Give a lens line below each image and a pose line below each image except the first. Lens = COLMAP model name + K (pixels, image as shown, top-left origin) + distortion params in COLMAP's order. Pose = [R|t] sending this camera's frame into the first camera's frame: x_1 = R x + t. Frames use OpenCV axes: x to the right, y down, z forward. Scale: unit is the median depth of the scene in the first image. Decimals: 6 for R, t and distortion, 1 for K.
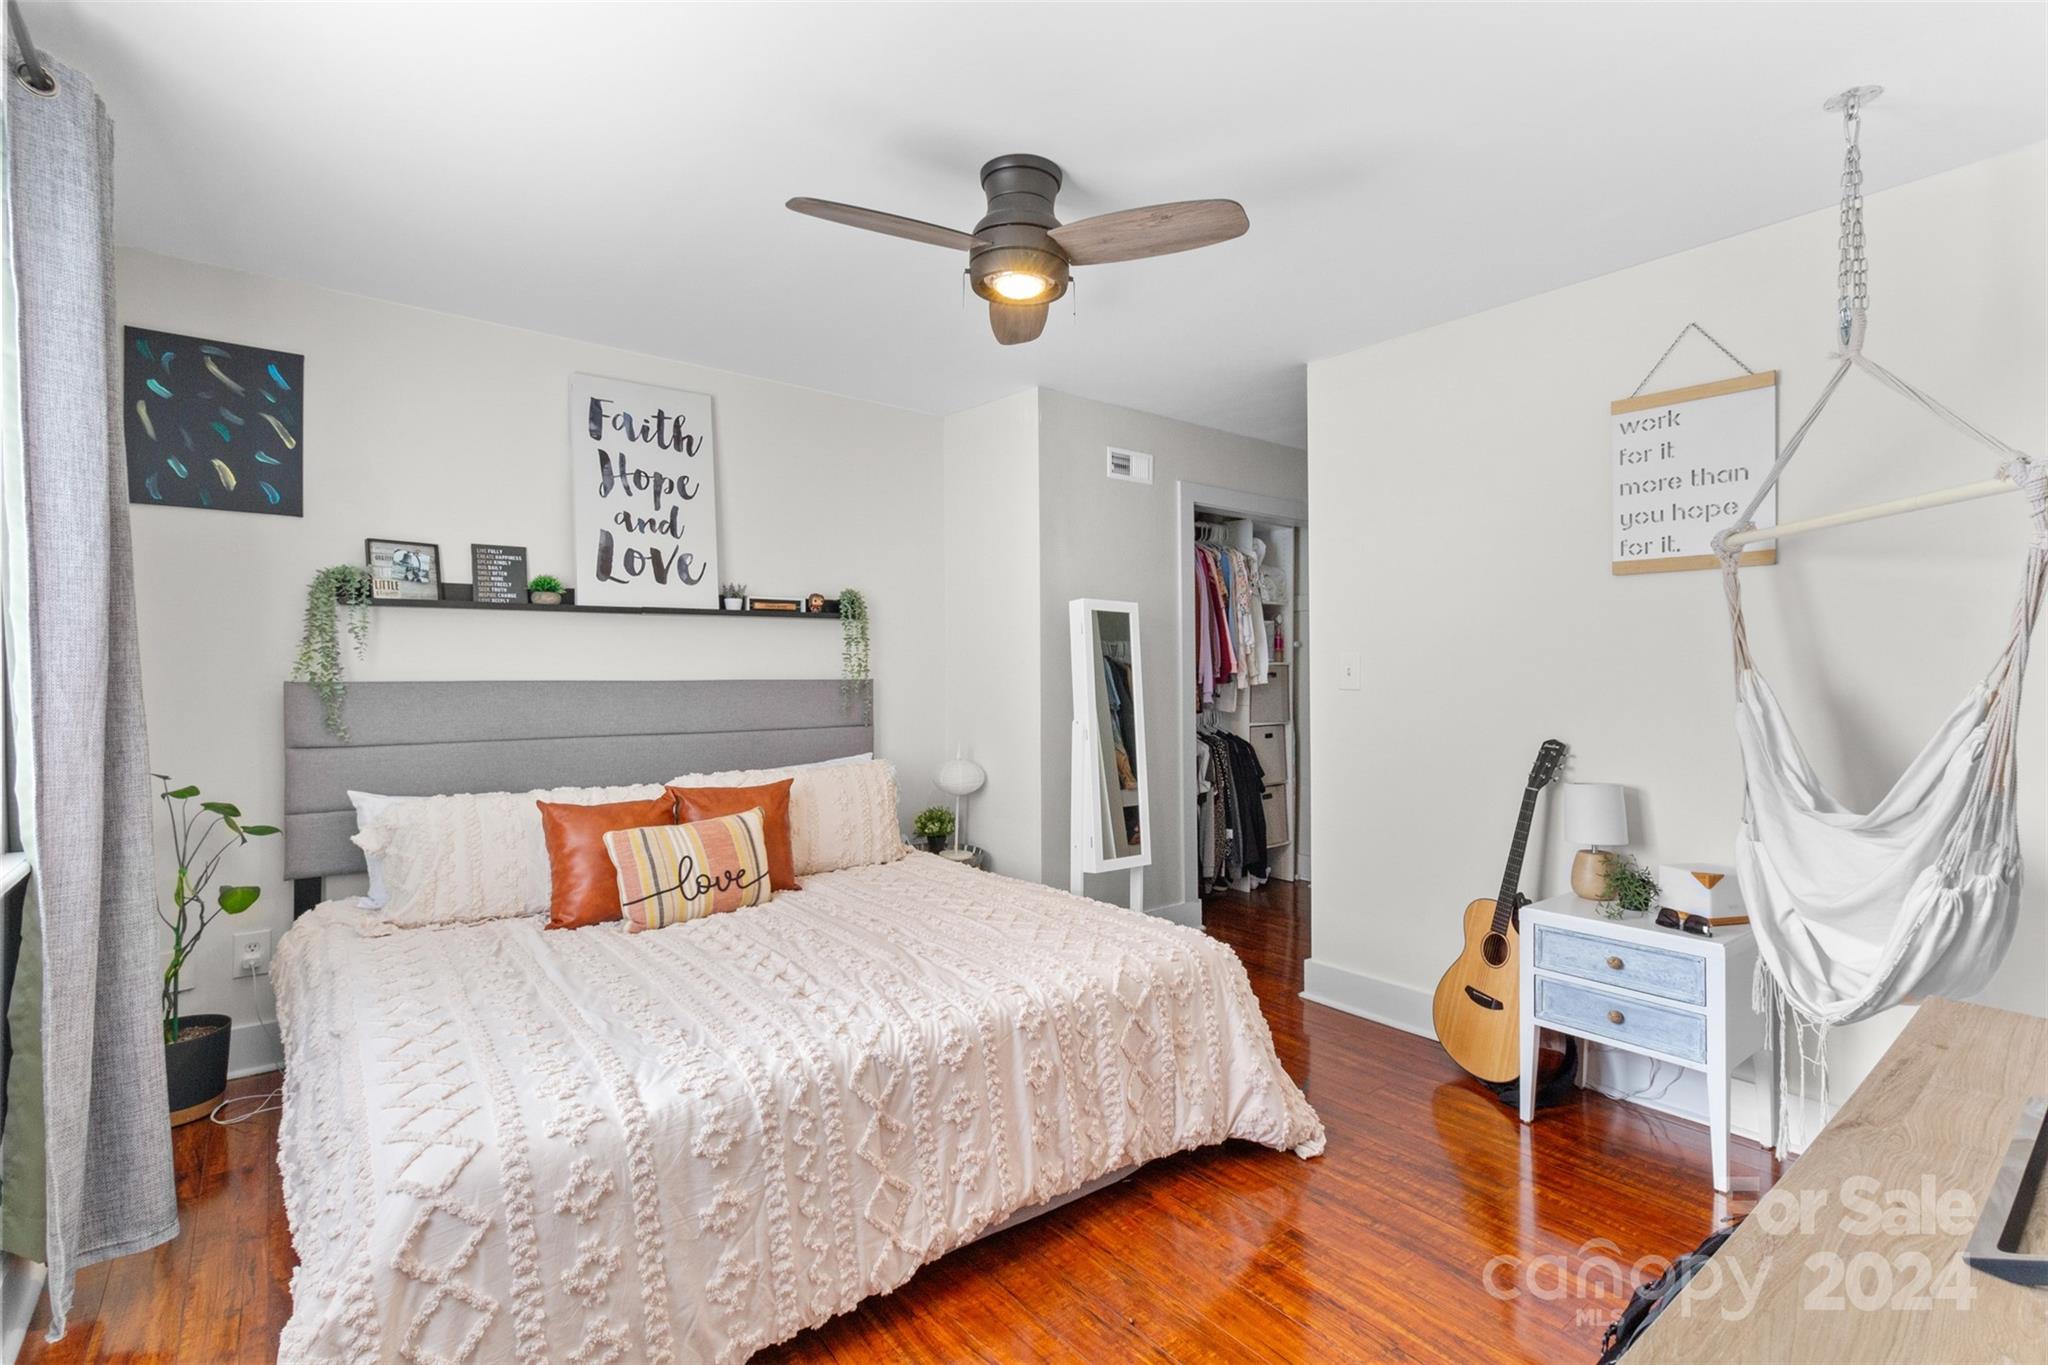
lens RADIAL K [[960.0, 0, 1026.1], [0, 960.0, 644.5], [0, 0, 1]] dist [0.001677, 0.002199]
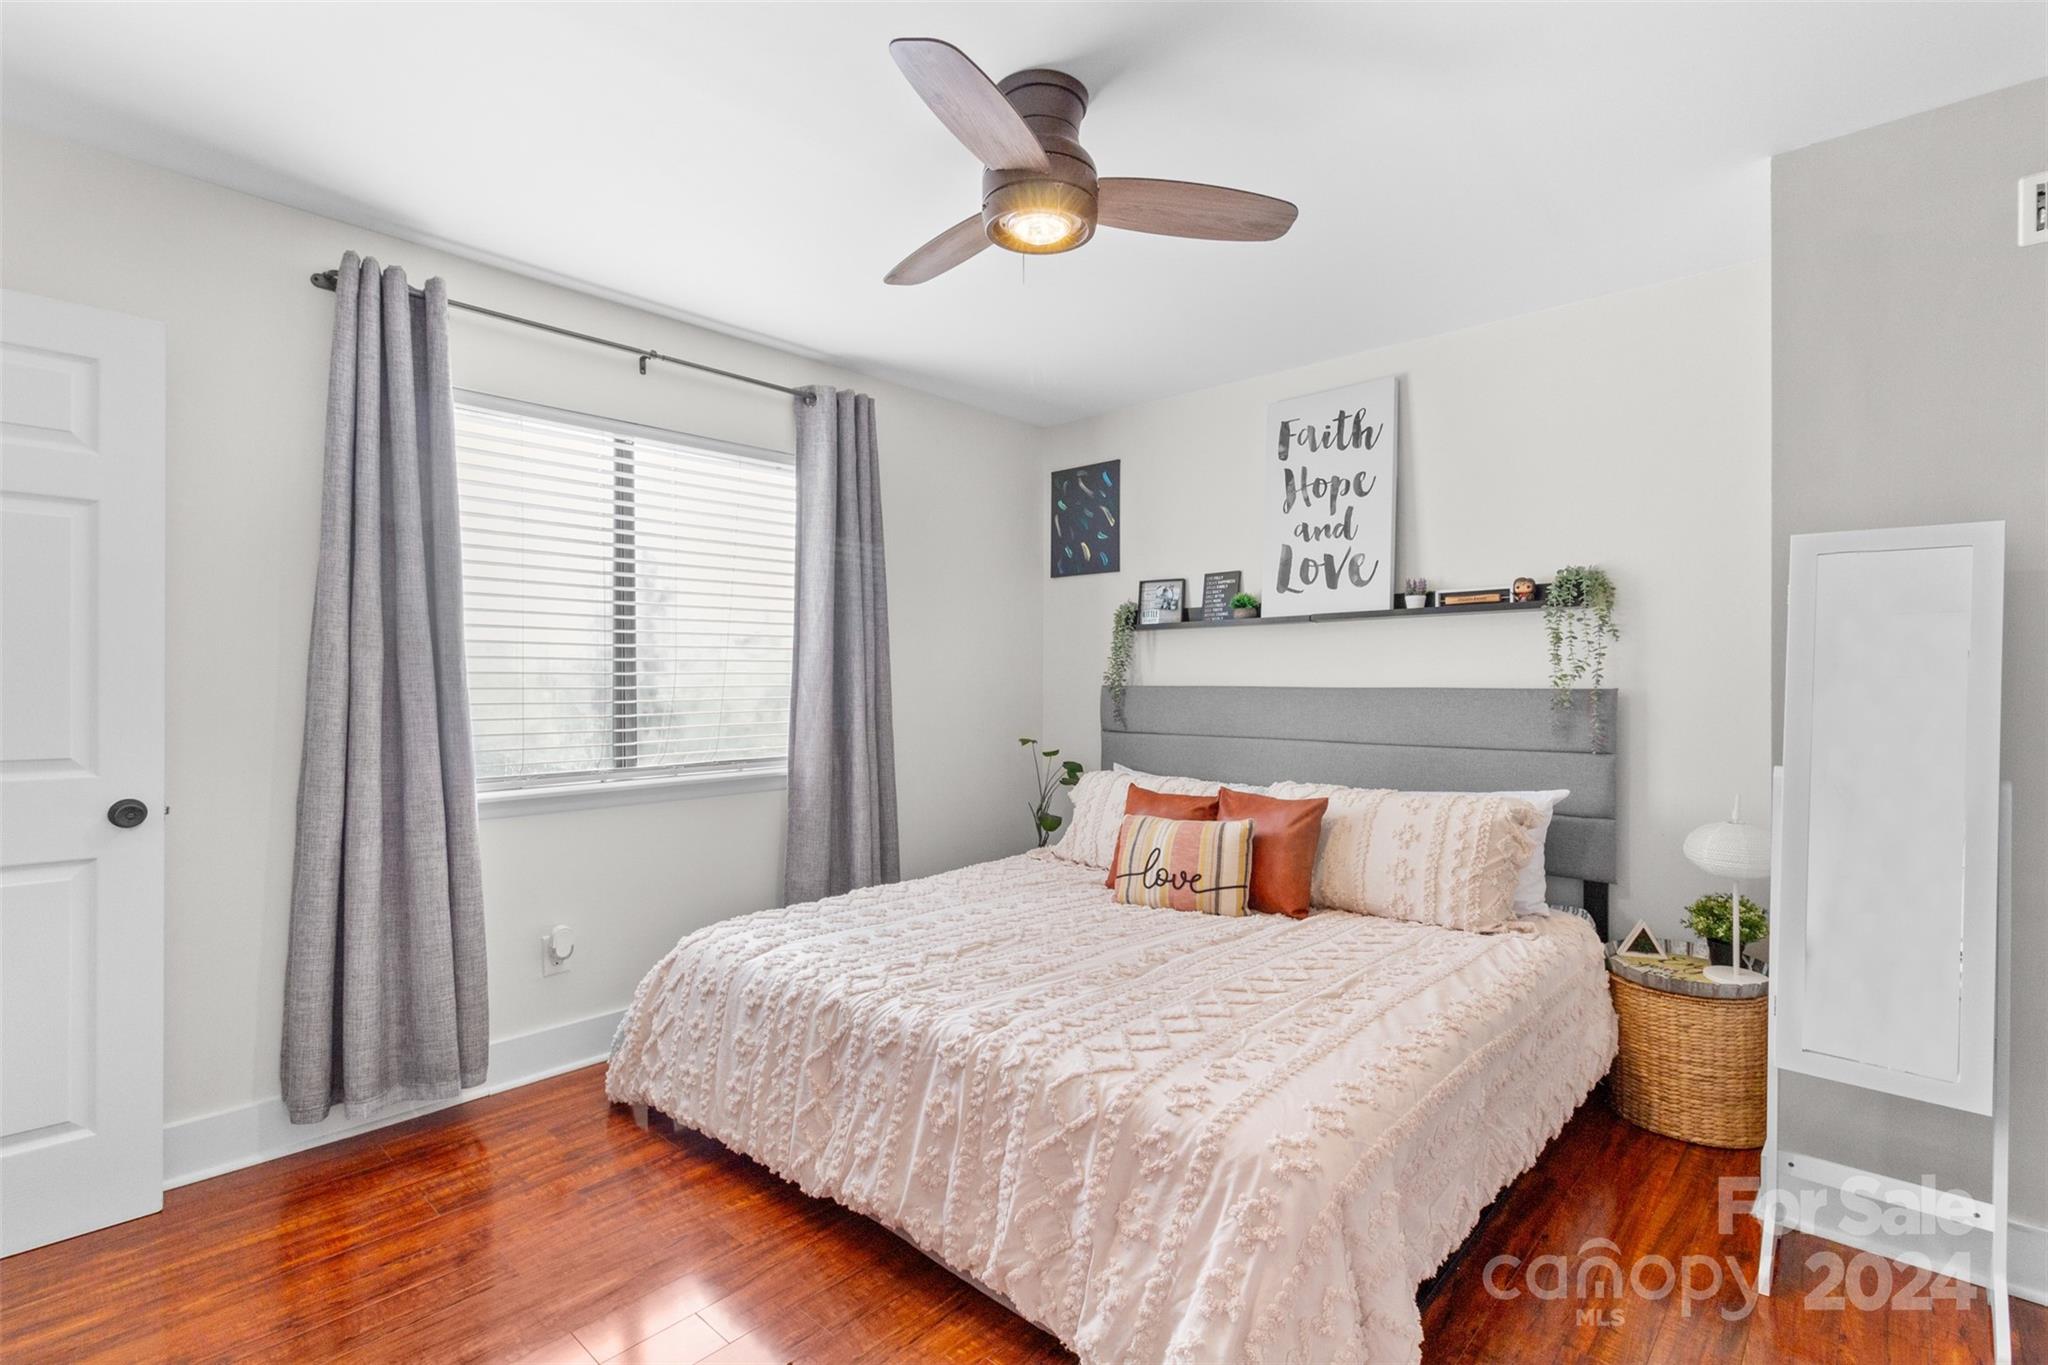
lens RADIAL K [[948.3, 0, 1038.1], [0, 948.3, 666.0], [0, 0, 1]] dist [-0.000268, 0.000151]
pose [[0.153882, -0.015924, -0.987961, 0.629214], [0.026406, 0.999579, -0.011999, 0.022751], [0.987736, -0.024242, 0.154238, 0.652016]]
